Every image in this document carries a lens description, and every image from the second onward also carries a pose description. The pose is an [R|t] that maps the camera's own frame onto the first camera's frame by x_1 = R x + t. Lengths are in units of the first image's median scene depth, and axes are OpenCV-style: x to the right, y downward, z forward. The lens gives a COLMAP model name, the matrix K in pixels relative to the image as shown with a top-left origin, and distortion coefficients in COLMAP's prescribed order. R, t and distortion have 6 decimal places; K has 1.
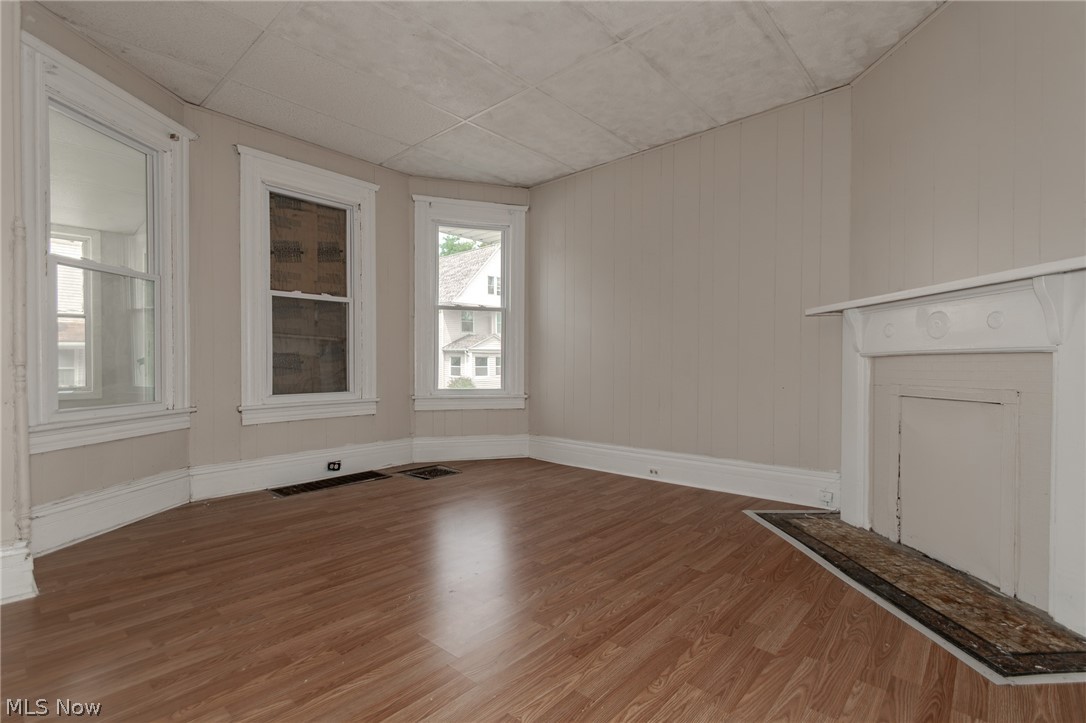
lens RADIAL K [[528.0, 0, 584.5], [0, 528.0, 371.4], [0, 0, 1]] dist [0.011248, -0.002013]
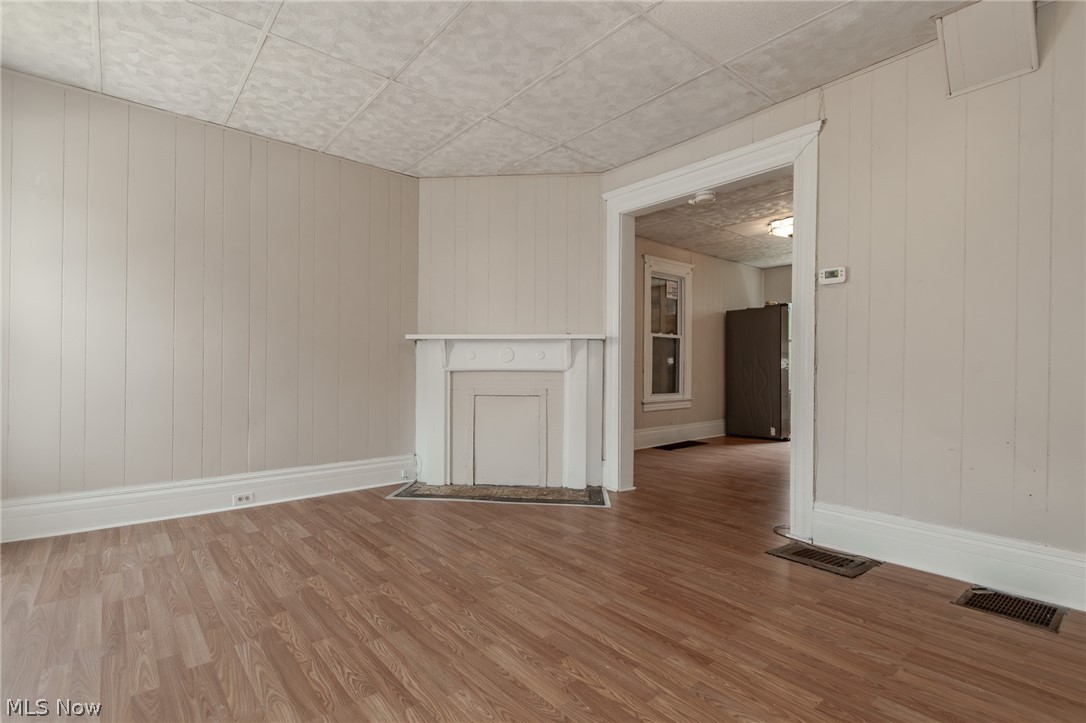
lens RADIAL K [[505.4, 0, 526.3], [0, 505.4, 370.6], [0, 0, 1]] dist [0.013356, -0.002739]
pose [[0.158893, -0.000862, 0.987295, -1.114349], [0.004876, 0.999988, 0.000089, -0.042352], [-0.987284, 0.004800, 0.158895, 0.677472]]
